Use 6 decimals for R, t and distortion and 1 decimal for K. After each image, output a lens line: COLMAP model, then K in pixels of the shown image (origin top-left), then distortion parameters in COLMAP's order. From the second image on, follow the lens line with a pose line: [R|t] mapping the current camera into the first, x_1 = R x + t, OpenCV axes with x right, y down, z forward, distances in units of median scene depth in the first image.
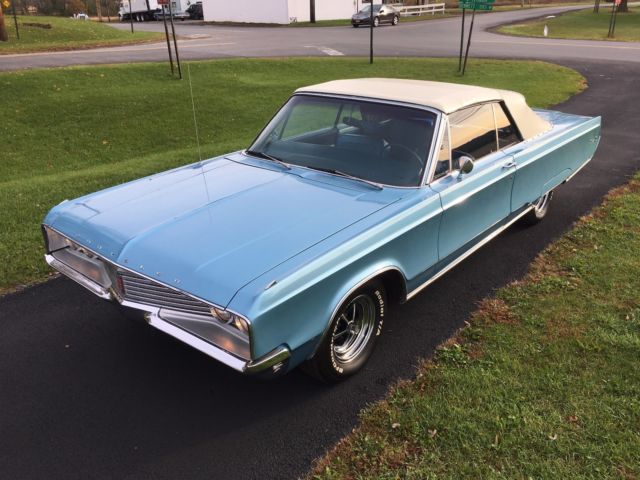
lens RADIAL K [[547.5, 0, 324.1], [0, 547.5, 241.8], [0, 0, 1]] dist [0.088258, -0.116719]
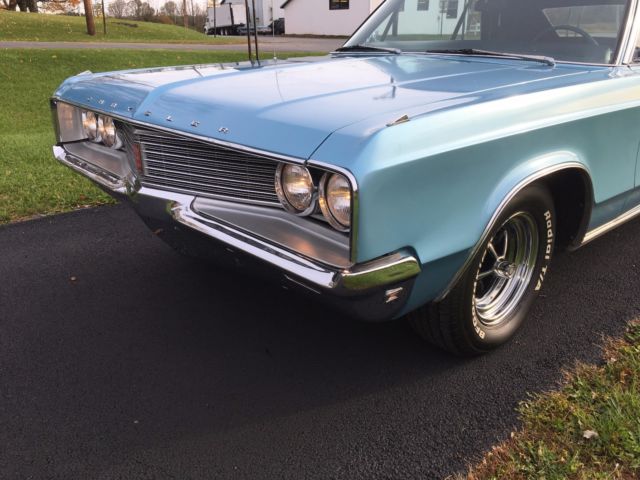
lens RADIAL K [[547.5, 0, 324.1], [0, 547.5, 241.8], [0, 0, 1]] dist [0.088258, -0.116719]
pose [[0.991169, 0.067121, -0.114365, -0.075592], [-0.071859, 0.996697, -0.037822, 0.165449], [0.111449, 0.045706, 0.992719, 0.375713]]
